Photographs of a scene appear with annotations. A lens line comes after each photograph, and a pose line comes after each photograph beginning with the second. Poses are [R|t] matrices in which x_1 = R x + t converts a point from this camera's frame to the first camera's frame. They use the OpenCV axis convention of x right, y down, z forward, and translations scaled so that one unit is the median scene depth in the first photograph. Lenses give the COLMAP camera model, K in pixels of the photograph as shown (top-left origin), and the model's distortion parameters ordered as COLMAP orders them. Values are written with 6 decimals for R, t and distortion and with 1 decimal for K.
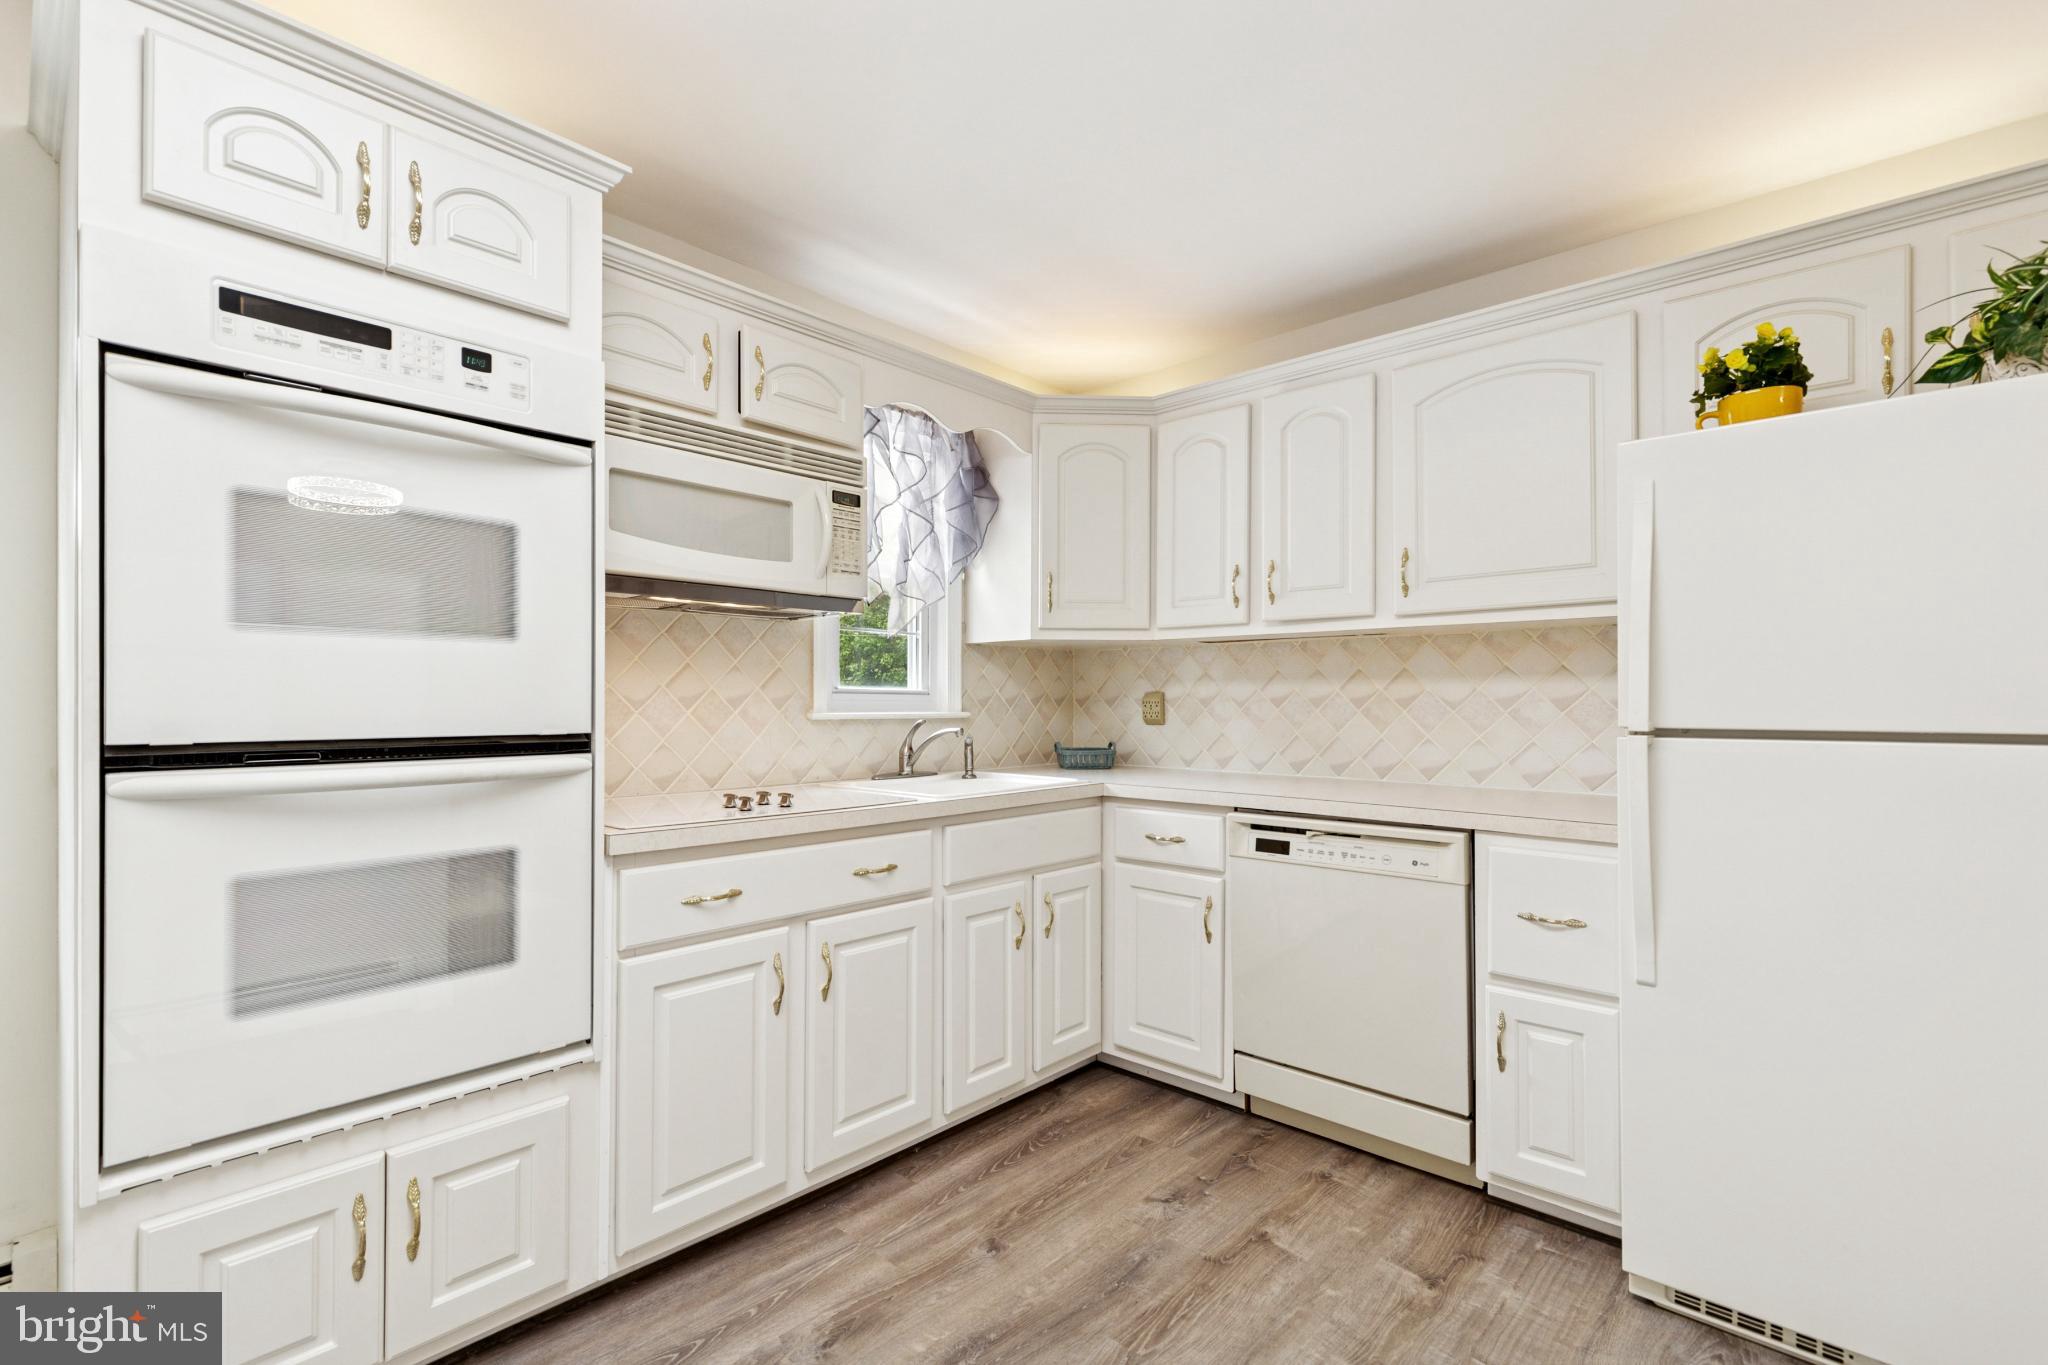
lens RADIAL K [[942.7, 0, 1035.2], [0, 942.7, 695.0], [0, 0, 1]] dist [0.004132, -0.000042]
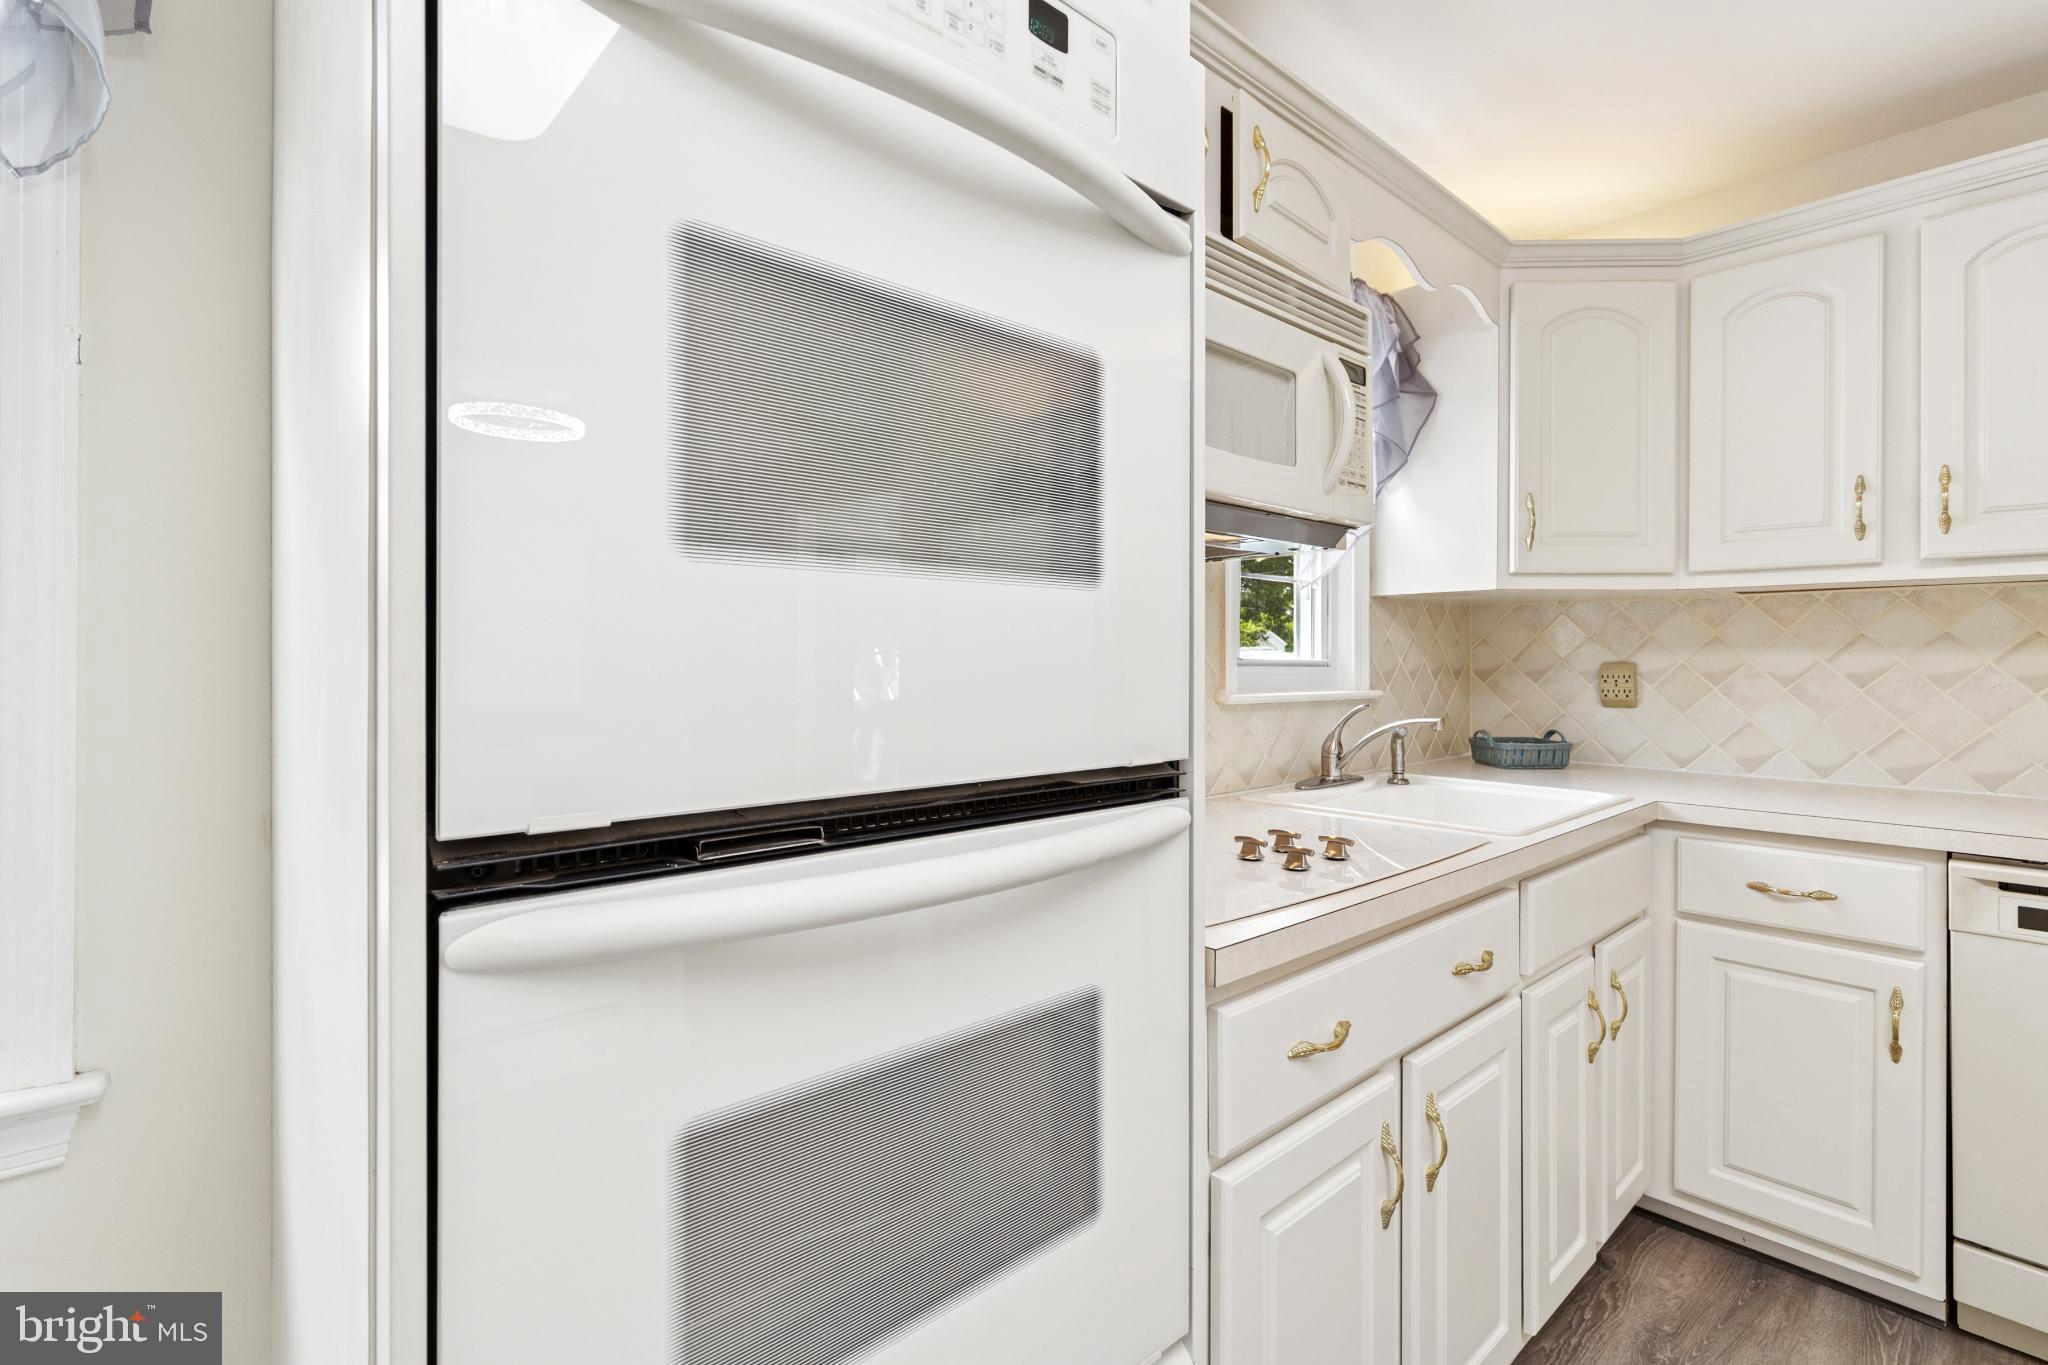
lens RADIAL K [[942.7, 0, 1018.9], [0, 942.7, 655.7], [0, 0, 1]] dist [0.004132, -0.000042]
pose [[0.996895, 0.002357, -0.078704, -0.327333], [-0.002001, 0.999987, 0.004602, -0.012664], [0.078714, -0.004430, 0.996887, 0.288149]]
